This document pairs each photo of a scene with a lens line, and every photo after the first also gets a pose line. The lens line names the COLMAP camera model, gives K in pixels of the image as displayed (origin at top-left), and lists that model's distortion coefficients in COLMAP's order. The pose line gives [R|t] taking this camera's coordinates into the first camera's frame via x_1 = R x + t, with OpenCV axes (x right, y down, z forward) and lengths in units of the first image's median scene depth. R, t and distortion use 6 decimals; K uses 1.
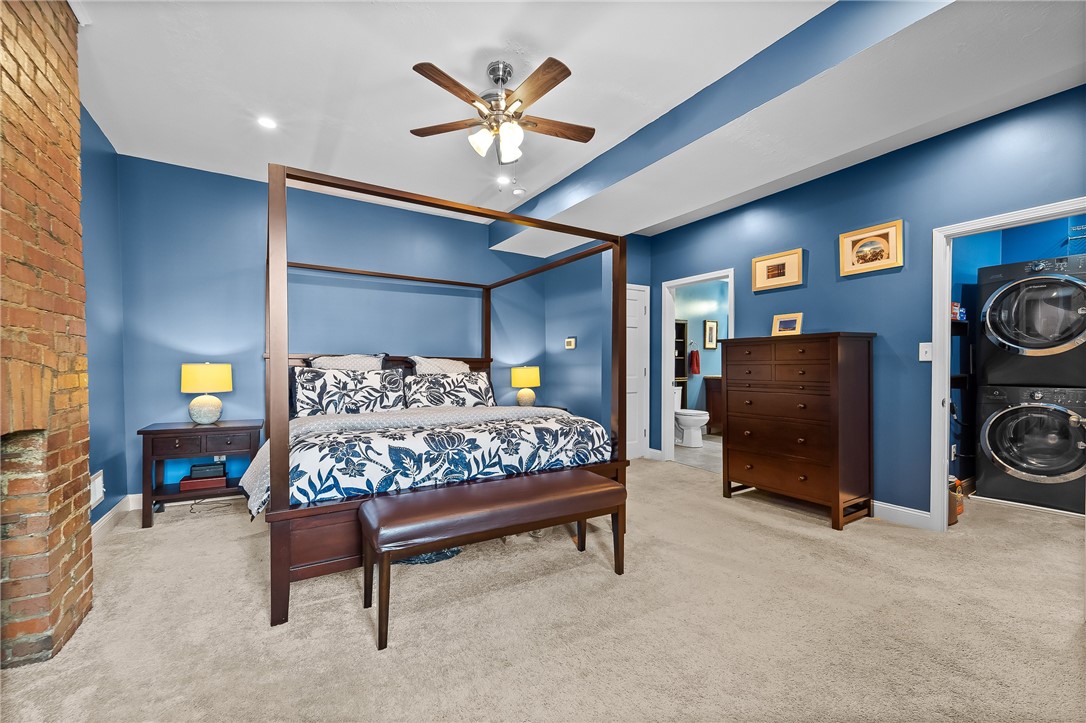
lens RADIAL K [[449.9, 0, 545.4], [0, 449.9, 359.2], [0, 0, 1]] dist [0.002369, 0.000092]
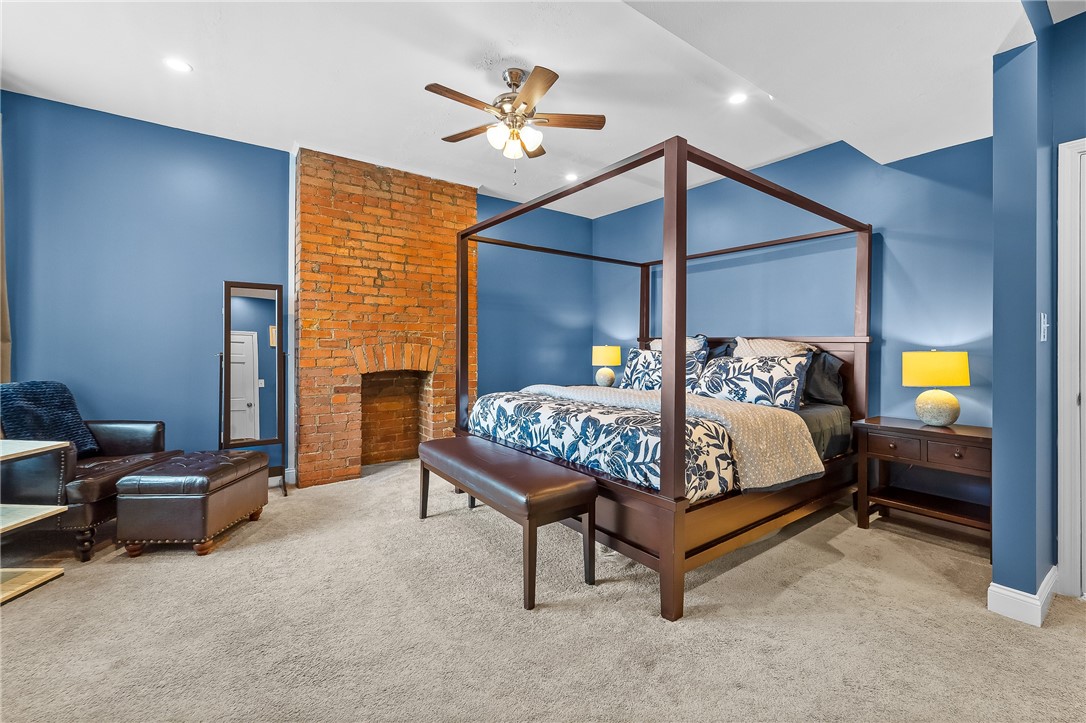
lens RADIAL K [[449.9, 0, 546.5], [0, 449.9, 358.1], [0, 0, 1]] dist [0.002369, 0.000092]
pose [[0.098420, 0.020591, -0.994932, 0.800268], [0.001089, 0.999783, 0.020799, 0.023354], [0.995144, -0.003130, 0.098376, 0.818826]]
